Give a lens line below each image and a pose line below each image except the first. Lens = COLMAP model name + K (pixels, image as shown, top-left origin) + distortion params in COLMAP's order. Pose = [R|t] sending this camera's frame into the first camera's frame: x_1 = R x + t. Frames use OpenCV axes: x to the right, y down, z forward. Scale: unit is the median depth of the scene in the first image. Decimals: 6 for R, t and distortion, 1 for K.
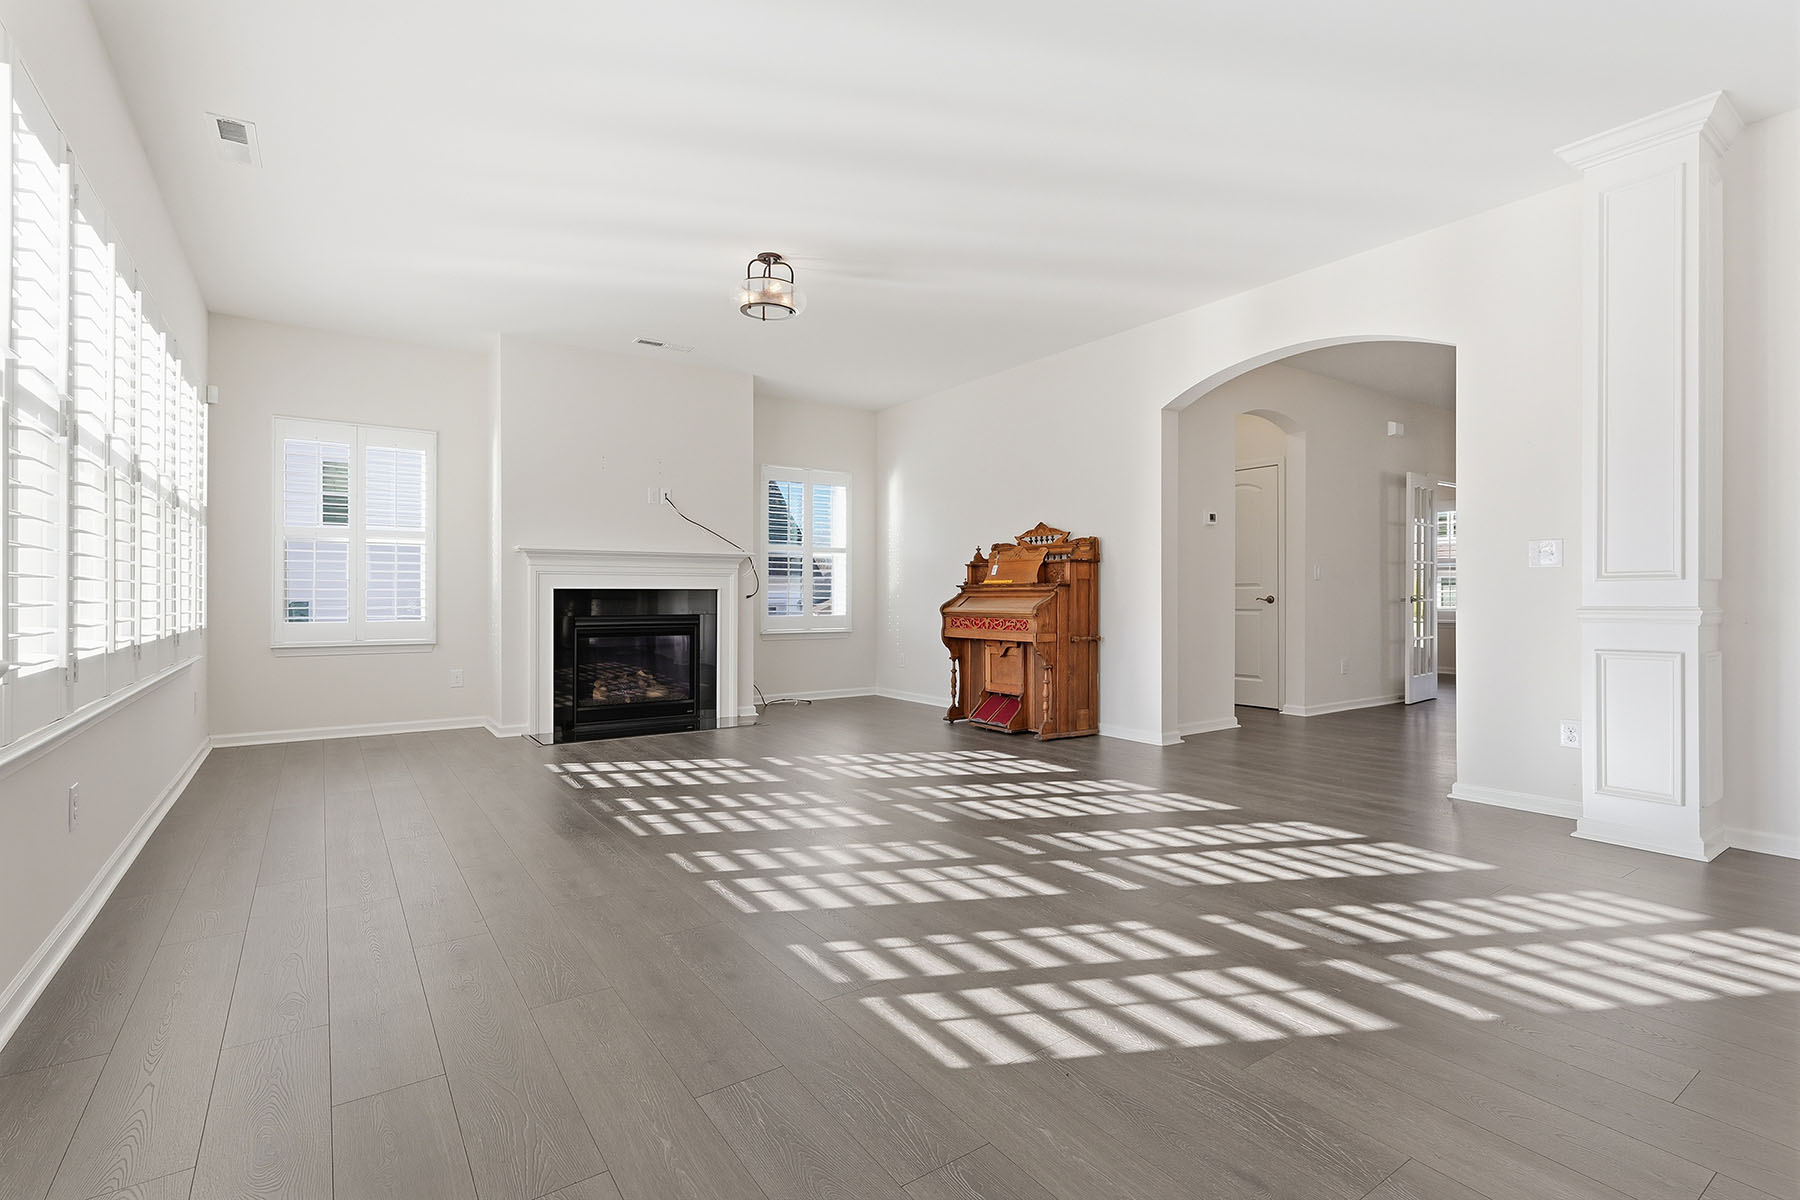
lens RADIAL K [[841.5, 0, 895.0], [0, 841.5, 600.3], [0, 0, 1]] dist [0.008999, 0.000302]
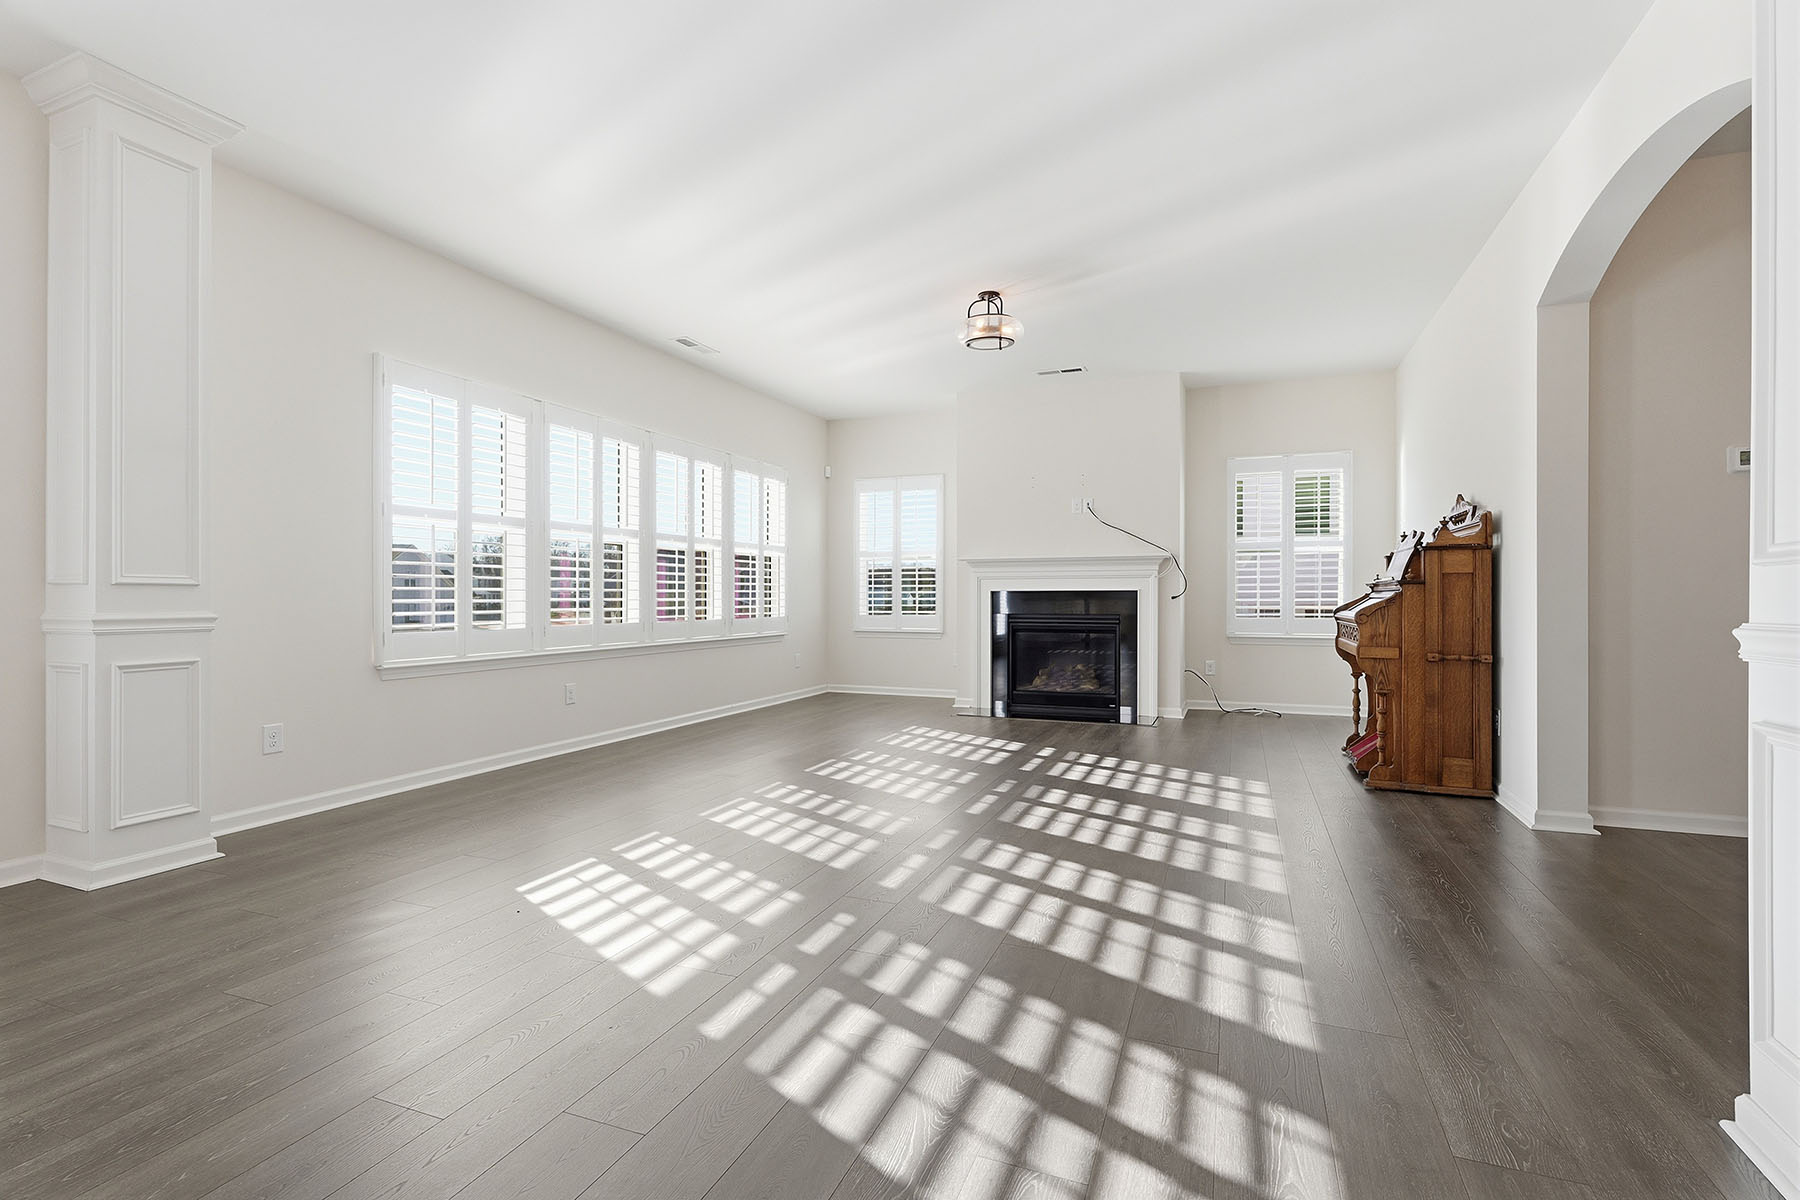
lens RADIAL K [[841.5, 0, 908.6], [0, 841.5, 592.0], [0, 0, 1]] dist [0.008999, 0.000302]
pose [[0.542975, -0.006224, -0.839726, 1.031292], [-0.004207, 0.999940, -0.010131, 0.000147], [0.839738, 0.009034, 0.542916, 0.422968]]
